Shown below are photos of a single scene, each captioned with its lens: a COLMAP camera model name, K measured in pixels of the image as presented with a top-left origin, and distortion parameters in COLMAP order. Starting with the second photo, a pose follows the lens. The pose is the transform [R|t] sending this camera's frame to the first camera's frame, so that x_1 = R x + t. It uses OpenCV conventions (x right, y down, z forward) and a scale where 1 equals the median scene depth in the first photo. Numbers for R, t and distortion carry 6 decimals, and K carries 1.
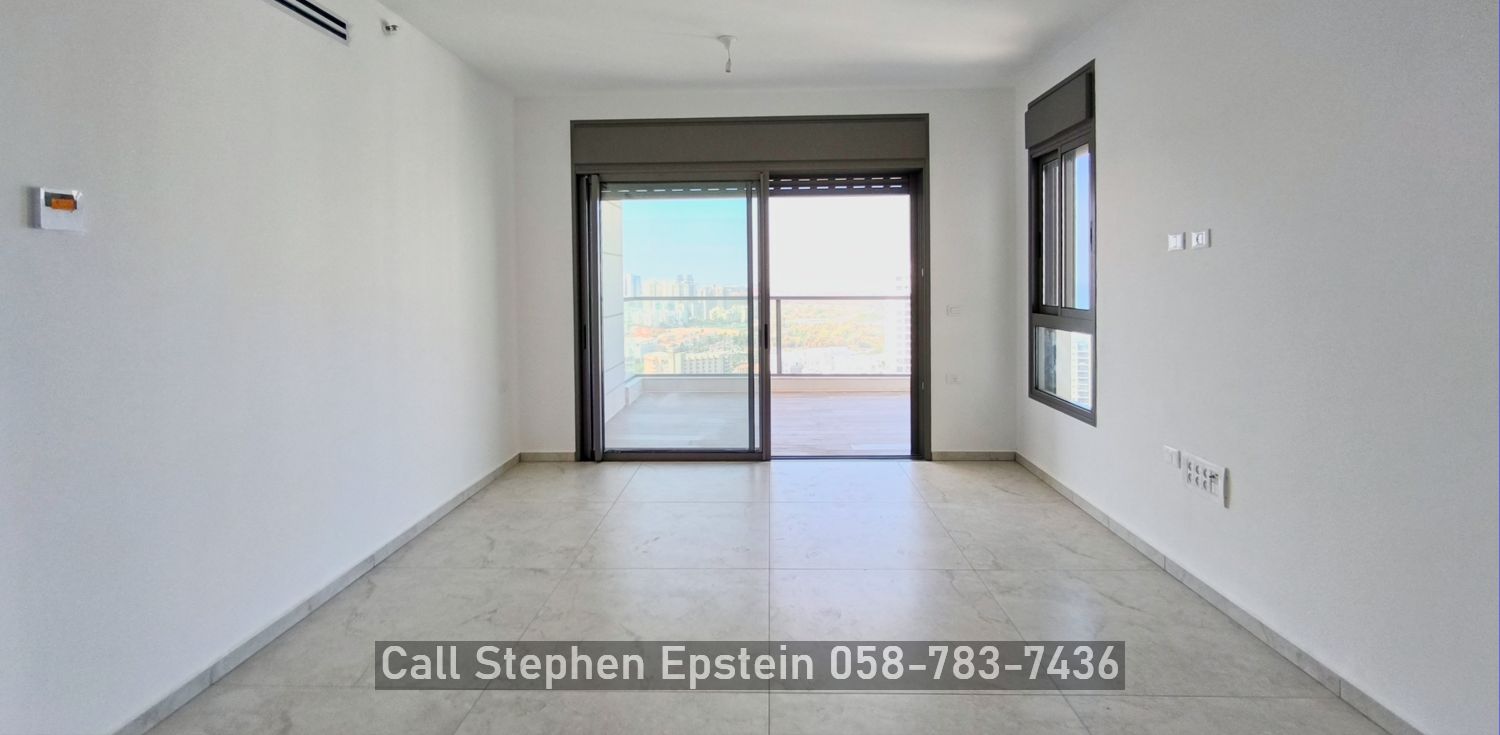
lens RADIAL K [[687.9, 0, 743.3], [0, 687.9, 321.7], [0, 0, 1]] dist [0.000457, 0.000752]
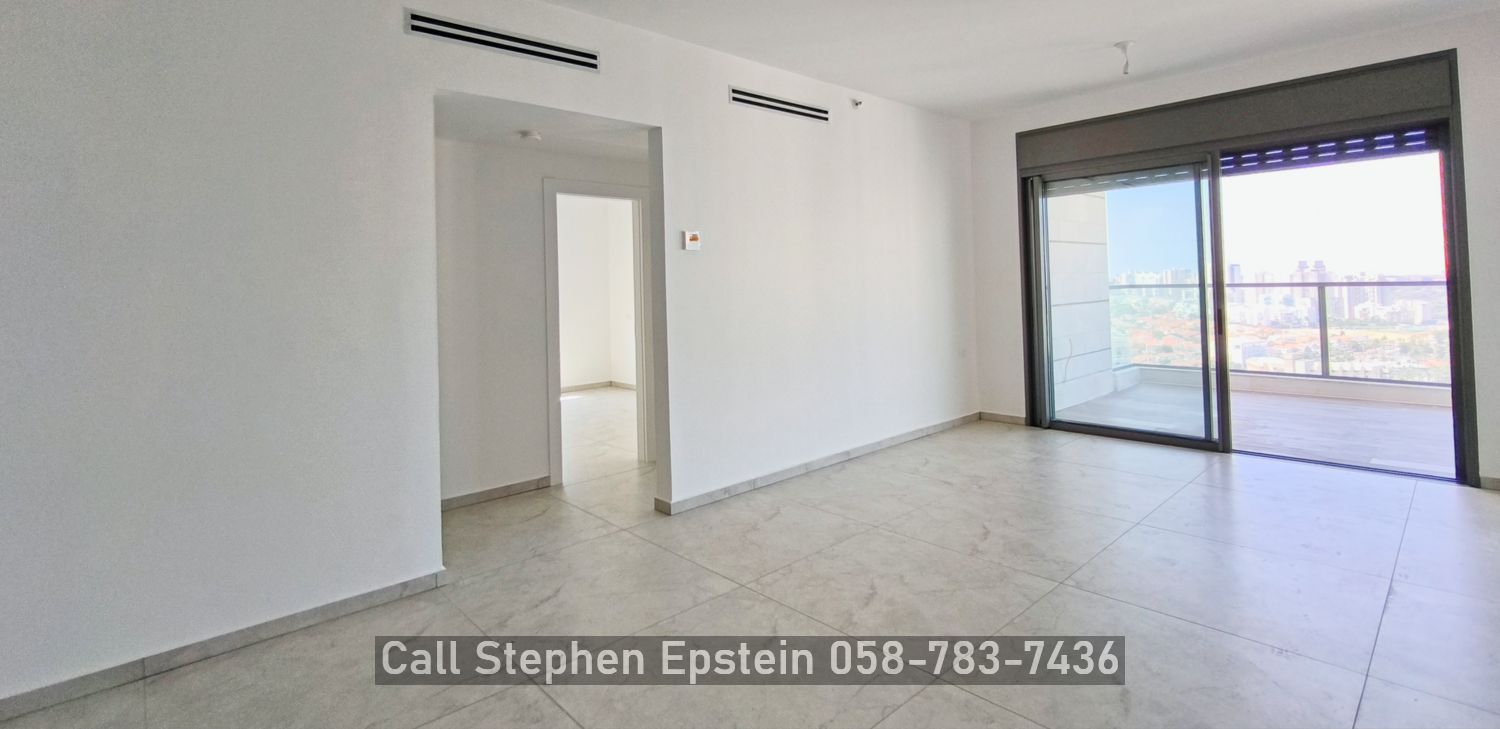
lens RADIAL K [[671.0, 0, 750.4], [0, 671.0, 362.6], [0, 0, 1]] dist [0.003078, 0.000628]
pose [[0.708097, 0.071454, -0.702490, 0.237087], [-0.021665, 0.996597, 0.079530, 0.017997], [0.705782, -0.041096, 0.707236, -0.142952]]
